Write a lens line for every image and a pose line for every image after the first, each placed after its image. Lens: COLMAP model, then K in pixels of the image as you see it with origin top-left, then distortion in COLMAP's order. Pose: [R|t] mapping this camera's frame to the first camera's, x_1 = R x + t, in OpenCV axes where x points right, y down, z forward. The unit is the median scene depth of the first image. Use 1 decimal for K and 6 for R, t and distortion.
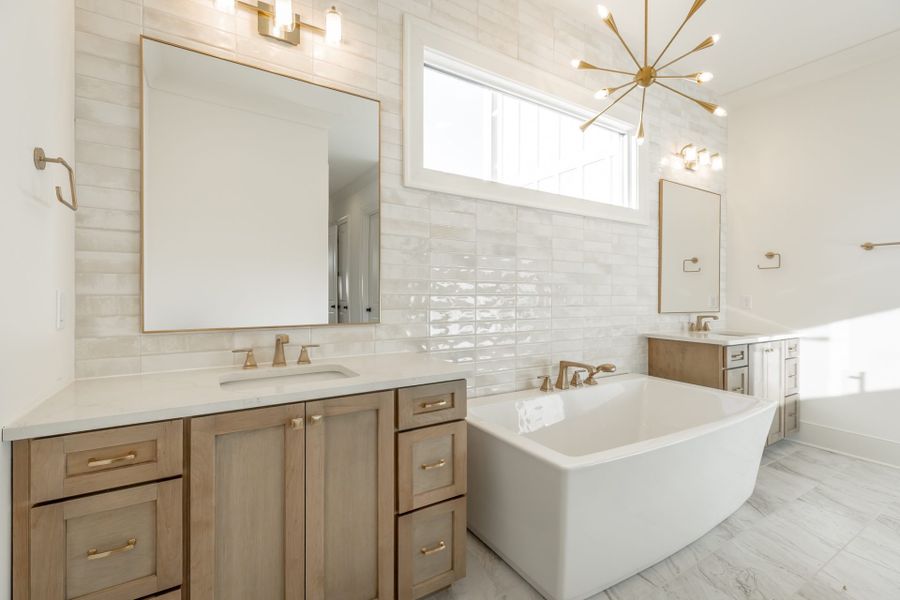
lens RADIAL K [[409.6, 0, 449.1], [0, 409.6, 298.1], [0, 0, 1]] dist [0.000453, 0.000144]
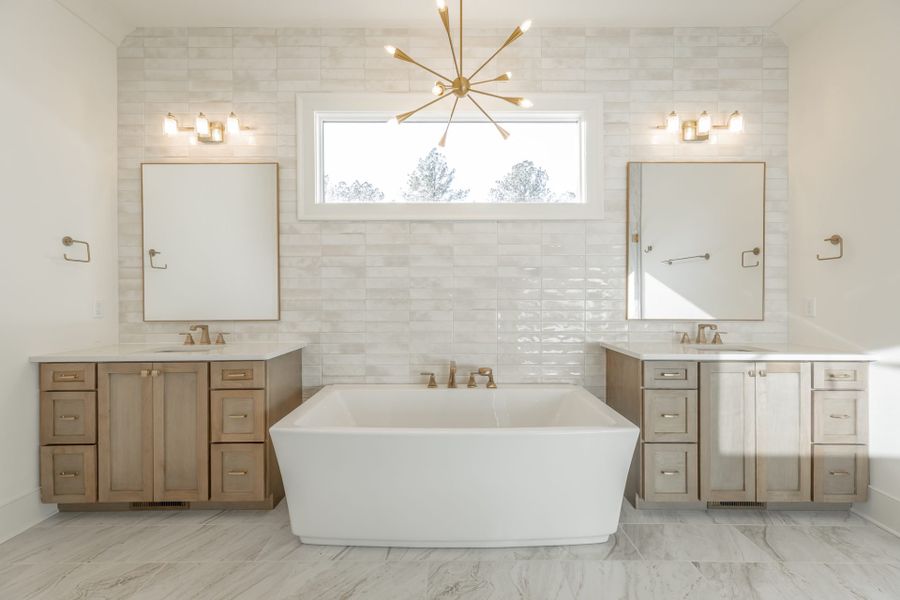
lens RADIAL K [[409.6, 0, 449.1], [0, 409.6, 298.1], [0, 0, 1]] dist [0.000453, 0.000144]
pose [[0.844590, -0.000367, -0.535413, 1.007304], [0.002634, 0.999991, 0.003469, -0.017060], [0.535406, -0.004340, 0.844583, 0.113413]]
